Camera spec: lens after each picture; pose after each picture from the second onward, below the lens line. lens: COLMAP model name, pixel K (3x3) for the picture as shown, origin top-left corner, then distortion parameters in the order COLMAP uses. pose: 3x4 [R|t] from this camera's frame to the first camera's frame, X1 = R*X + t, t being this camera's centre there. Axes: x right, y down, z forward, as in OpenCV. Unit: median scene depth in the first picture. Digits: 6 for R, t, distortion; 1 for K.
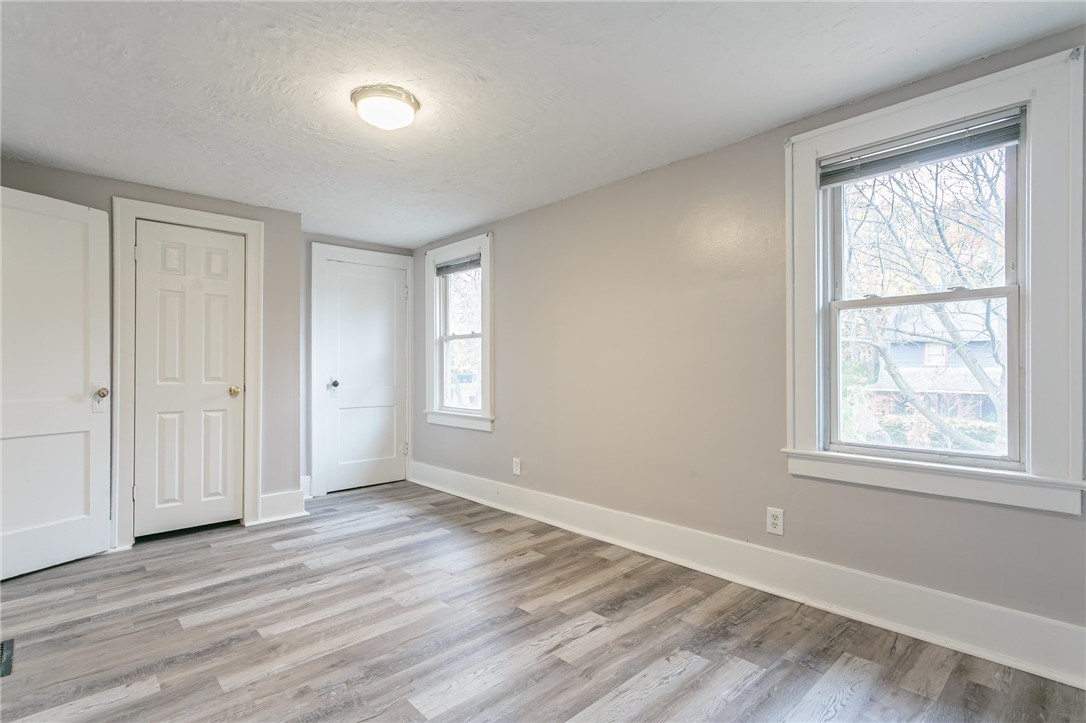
lens RADIAL K [[529.4, 0, 560.2], [0, 529.4, 360.4], [0, 0, 1]] dist [0.011630, -0.000128]
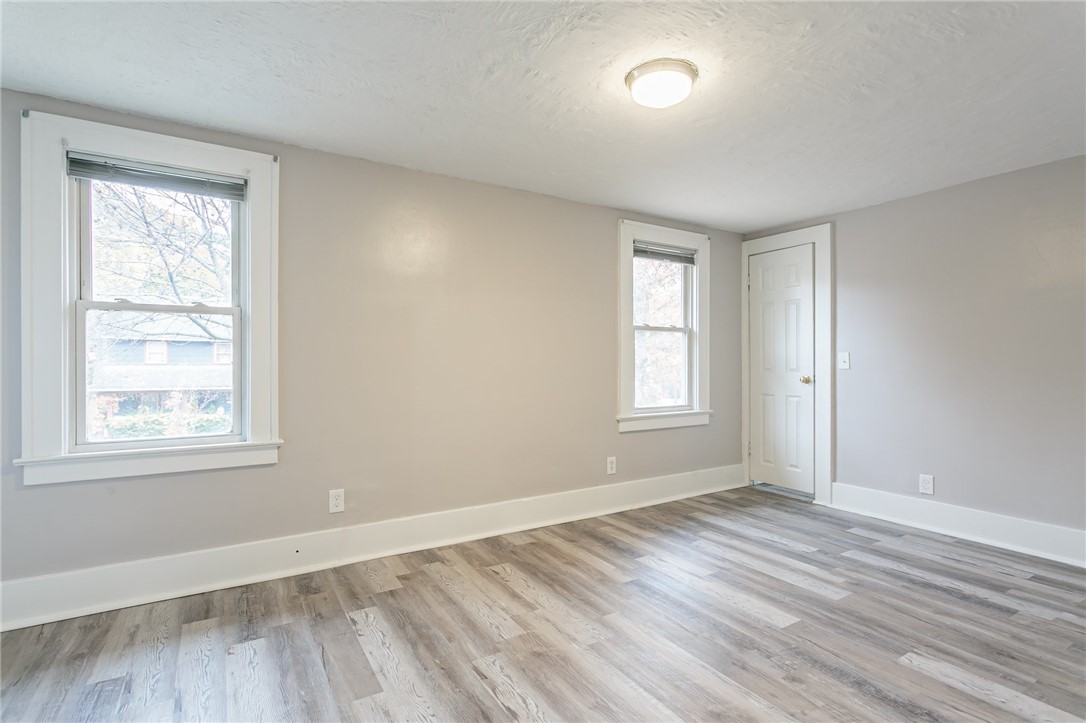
lens RADIAL K [[499.9, 0, 540.3], [0, 499.9, 365.6], [0, 0, 1]] dist [-0.003013, 0.000070]
pose [[0.231670, 0.011404, 0.972728, -0.915840], [-0.002210, 0.999935, -0.011197, 0.029718], [-0.972792, 0.000444, 0.231680, 0.767102]]
